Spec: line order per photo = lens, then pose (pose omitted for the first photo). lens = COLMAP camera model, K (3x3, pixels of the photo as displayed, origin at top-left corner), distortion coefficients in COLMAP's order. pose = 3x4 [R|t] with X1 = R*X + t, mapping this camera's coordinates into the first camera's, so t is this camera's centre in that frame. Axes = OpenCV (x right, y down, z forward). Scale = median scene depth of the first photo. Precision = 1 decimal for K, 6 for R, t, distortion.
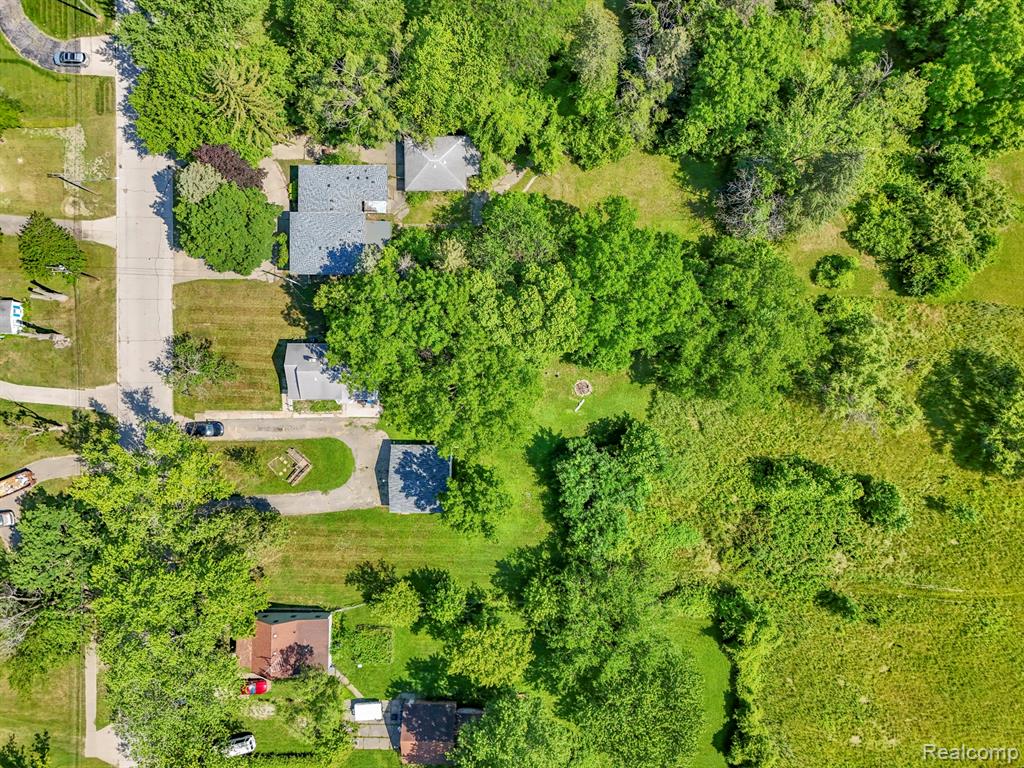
lens RADIAL K [[750.5, 0, 512.0], [0, 750.5, 384.0], [0, 0, 1]] dist [0.072106, -0.066152]
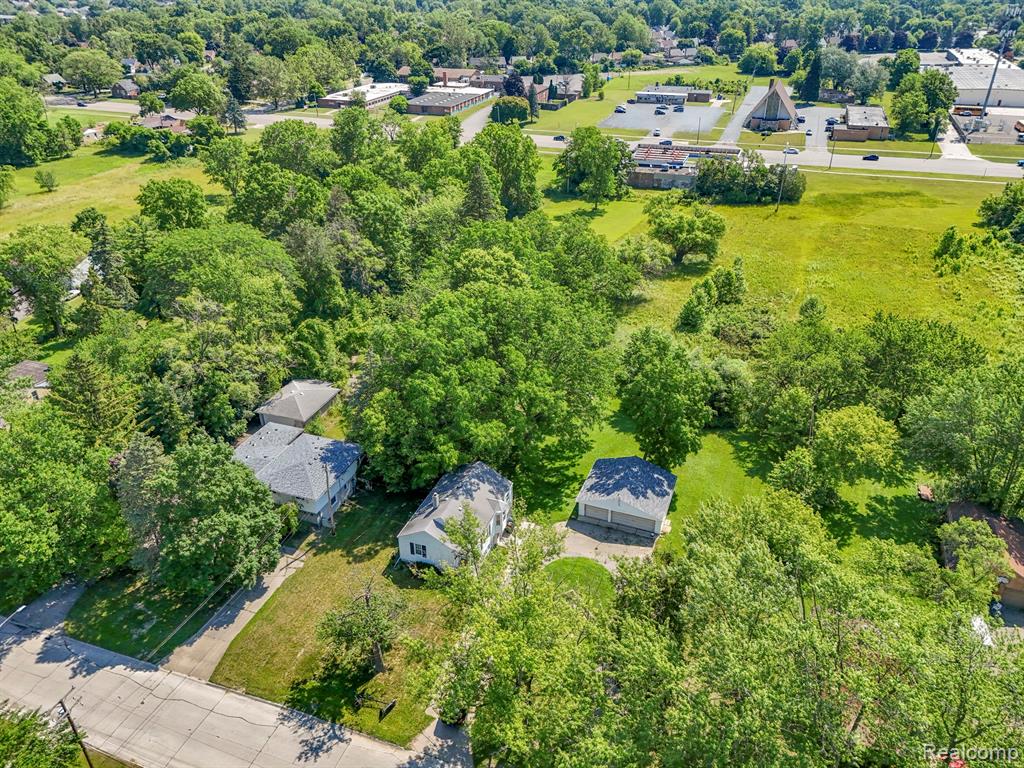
lens RADIAL K [[750.5, 0, 512.0], [0, 750.5, 384.0], [0, 0, 1]] dist [0.072106, -0.066152]
pose [[0.340012, -0.441063, 0.830575, -0.750430], [0.940418, 0.161791, -0.299062, 0.225427], [-0.002474, 0.882772, 0.469795, 0.523349]]
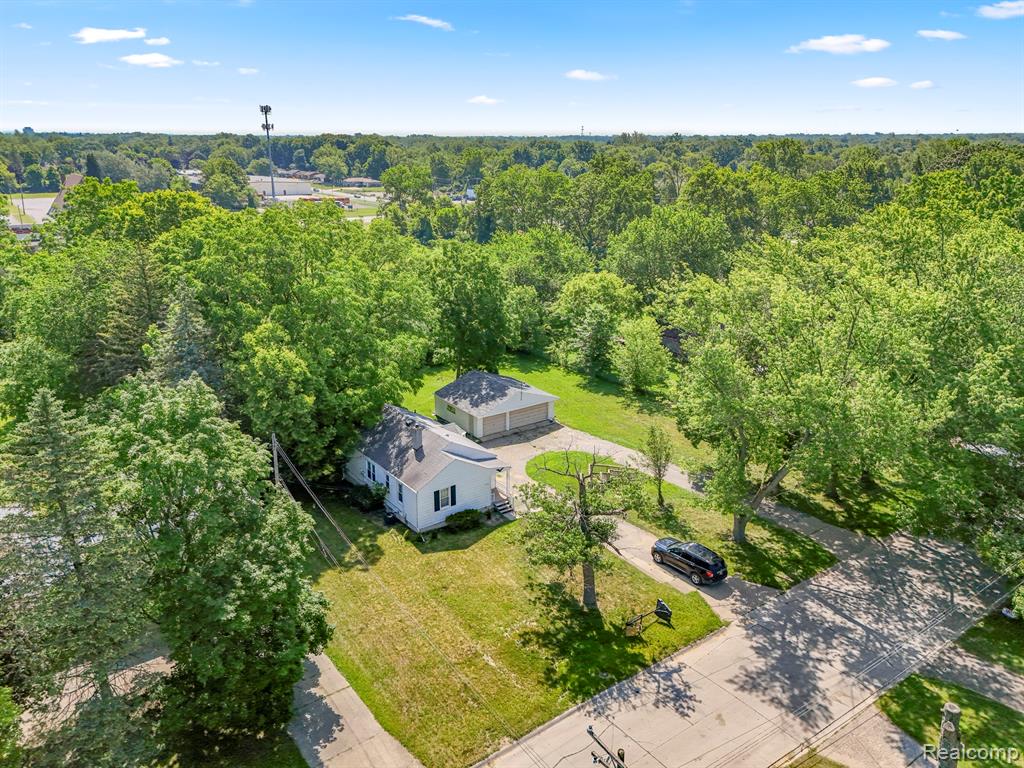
lens RADIAL K [[760.0, 0, 512.0], [0, 760.0, 384.0], [0, 0, 1]] dist [0.022555, 0.009082]
pose [[-0.598035, -0.233608, 0.766669, -0.651482], [0.801432, -0.183623, 0.569200, -0.250199], [0.007808, 0.954835, 0.297034, 0.764783]]
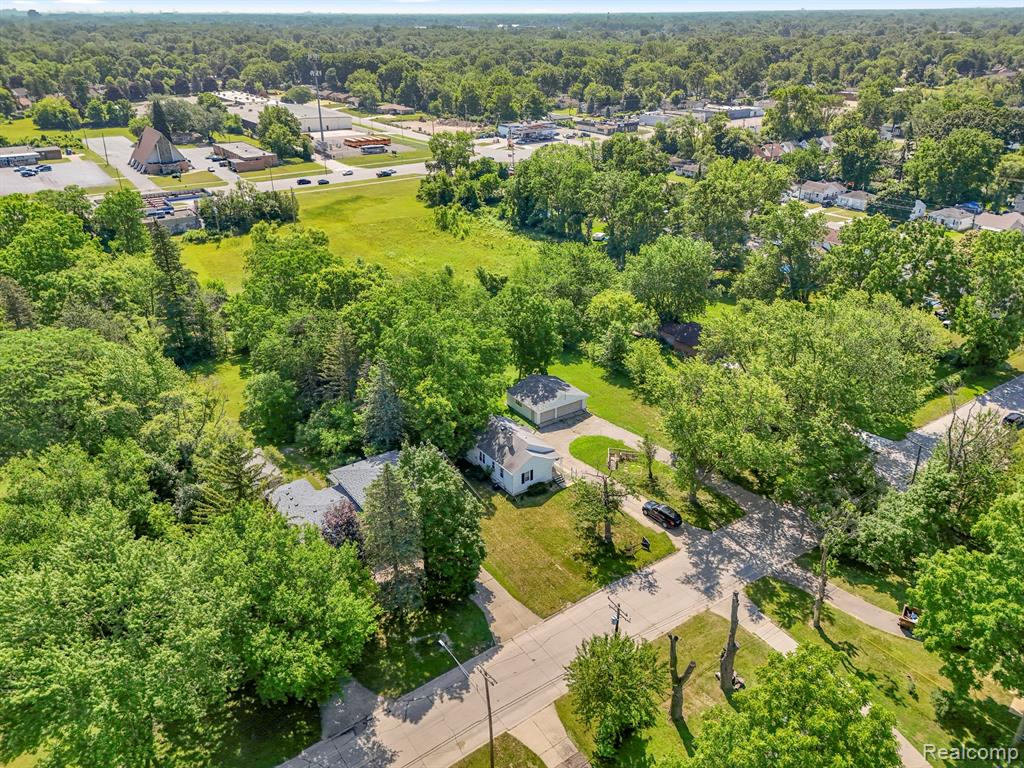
lens RADIAL K [[750.5, 0, 512.0], [0, 750.5, 384.0], [0, 0, 1]] dist [0.072106, -0.066152]
pose [[-0.576971, -0.338082, 0.743509, -0.853126], [0.816665, -0.253048, 0.518677, -0.445304], [0.012789, 0.906459, 0.422101, 0.530376]]
